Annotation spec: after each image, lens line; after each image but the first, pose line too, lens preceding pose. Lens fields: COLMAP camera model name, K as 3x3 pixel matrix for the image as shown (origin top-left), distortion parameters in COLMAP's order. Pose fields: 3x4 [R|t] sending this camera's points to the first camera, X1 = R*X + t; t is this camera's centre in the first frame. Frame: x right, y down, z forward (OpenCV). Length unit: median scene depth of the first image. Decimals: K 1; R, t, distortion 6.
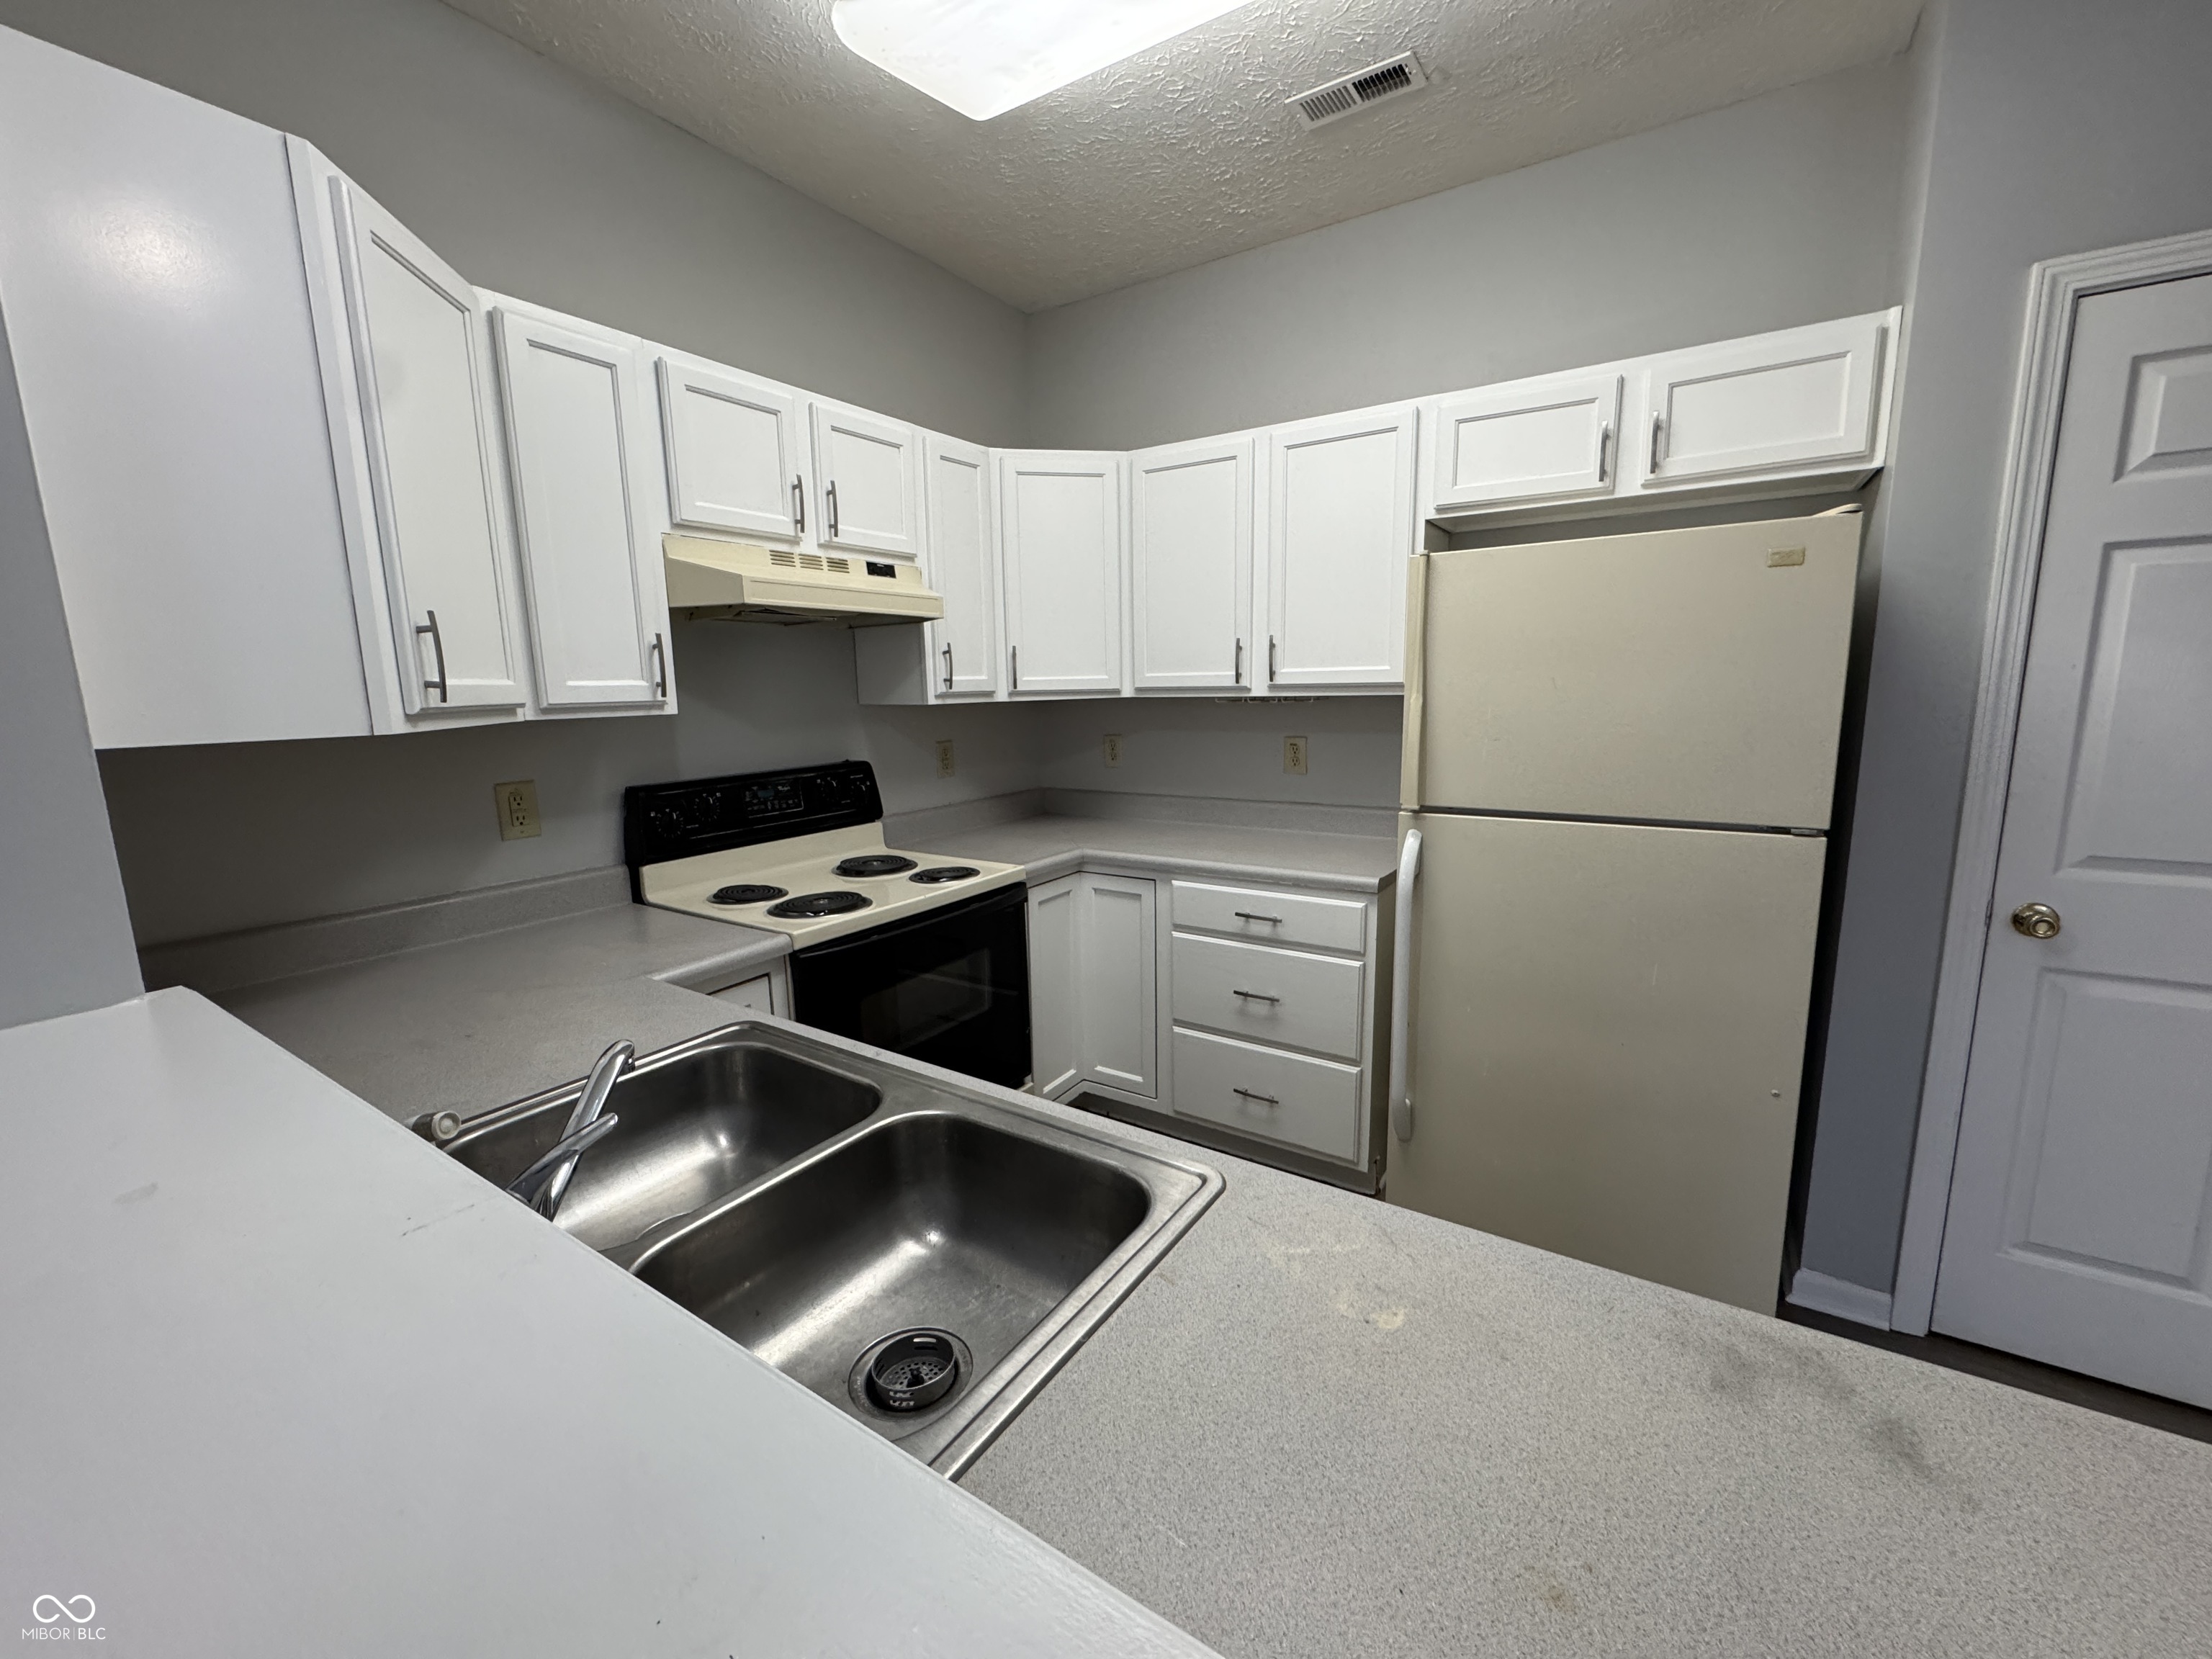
lens RADIAL K [[882.3, 0, 1103.5], [0, 882.3, 830.0], [0, 0, 1]] dist [-0.003800, 0.000206]
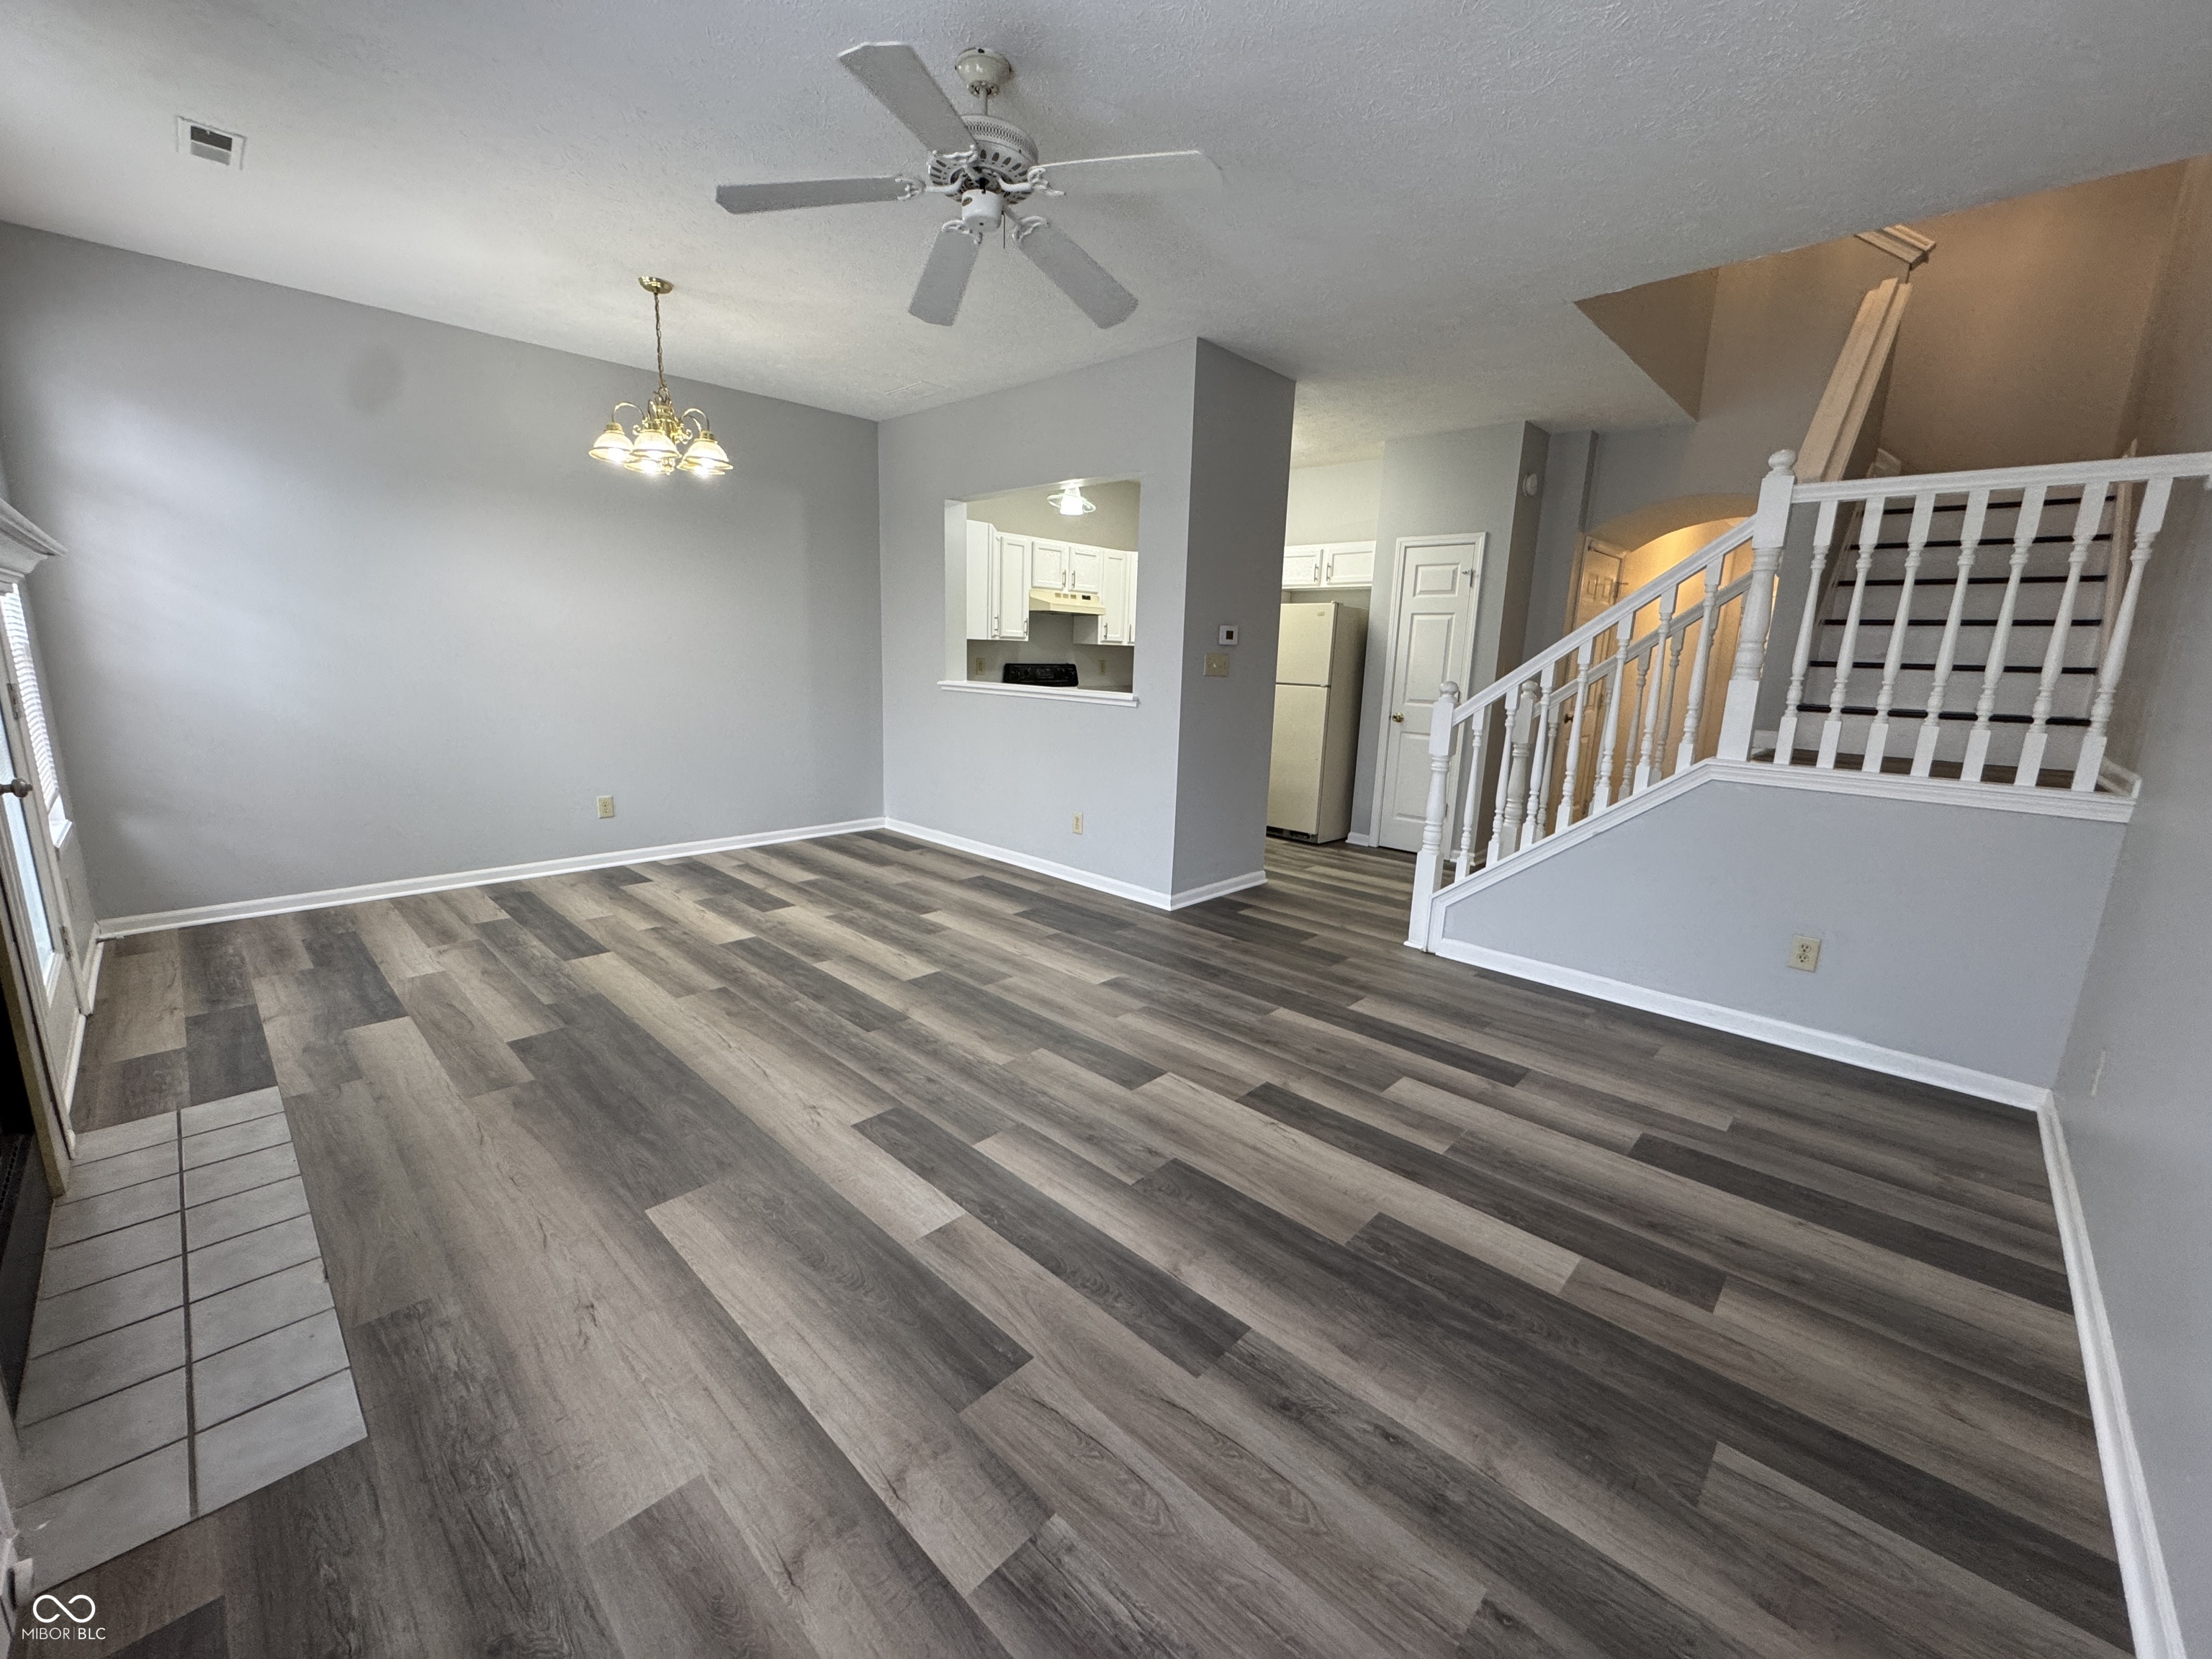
lens RADIAL K [[882.3, 0, 1103.5], [0, 882.3, 830.0], [0, 0, 1]] dist [-0.003800, 0.000206]
pose [[0.983103, 0.084966, -0.162138, 0.366254], [-0.079142, 0.995976, 0.042064, 0.368025], [0.165059, -0.028521, 0.985871, -2.011285]]
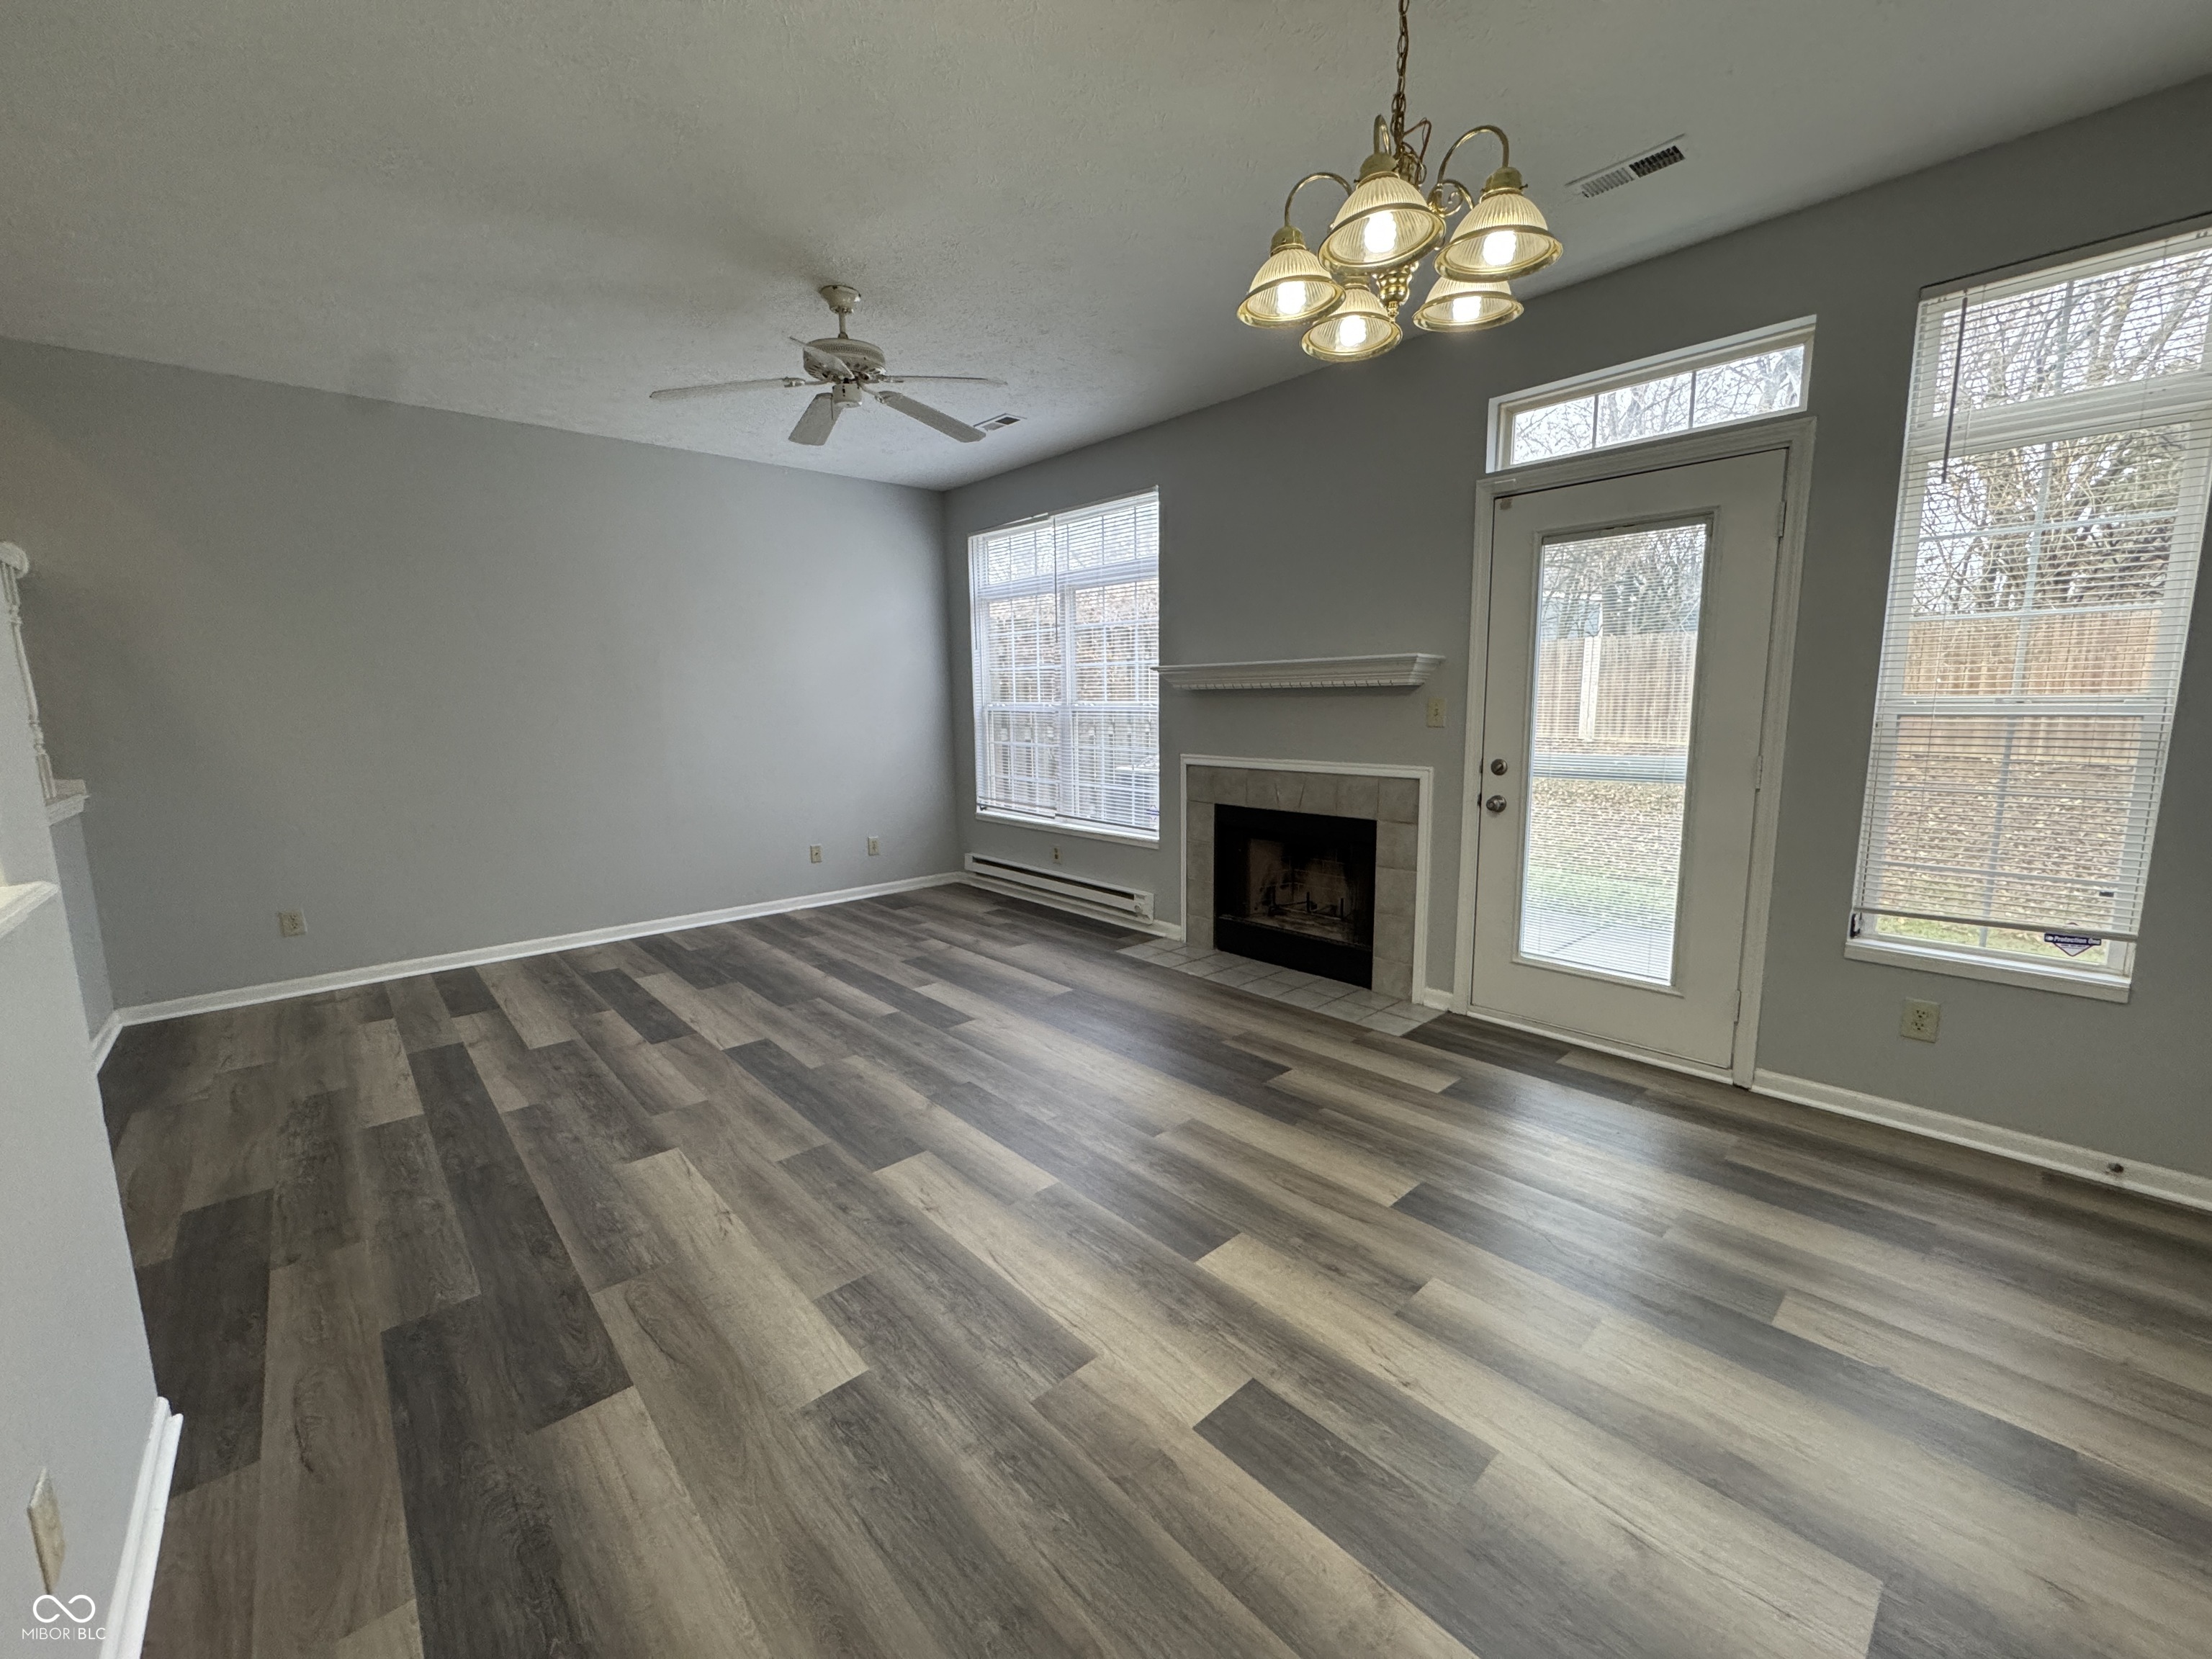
lens RADIAL K [[882.3, 0, 1103.5], [0, 882.3, 830.0], [0, 0, 1]] dist [-0.003800, 0.000206]
pose [[-0.968561, -0.003870, 0.248745, -0.701524], [0.073108, 0.951301, 0.299467, 0.000573], [-0.237791, 0.308238, -0.921111, 0.300681]]
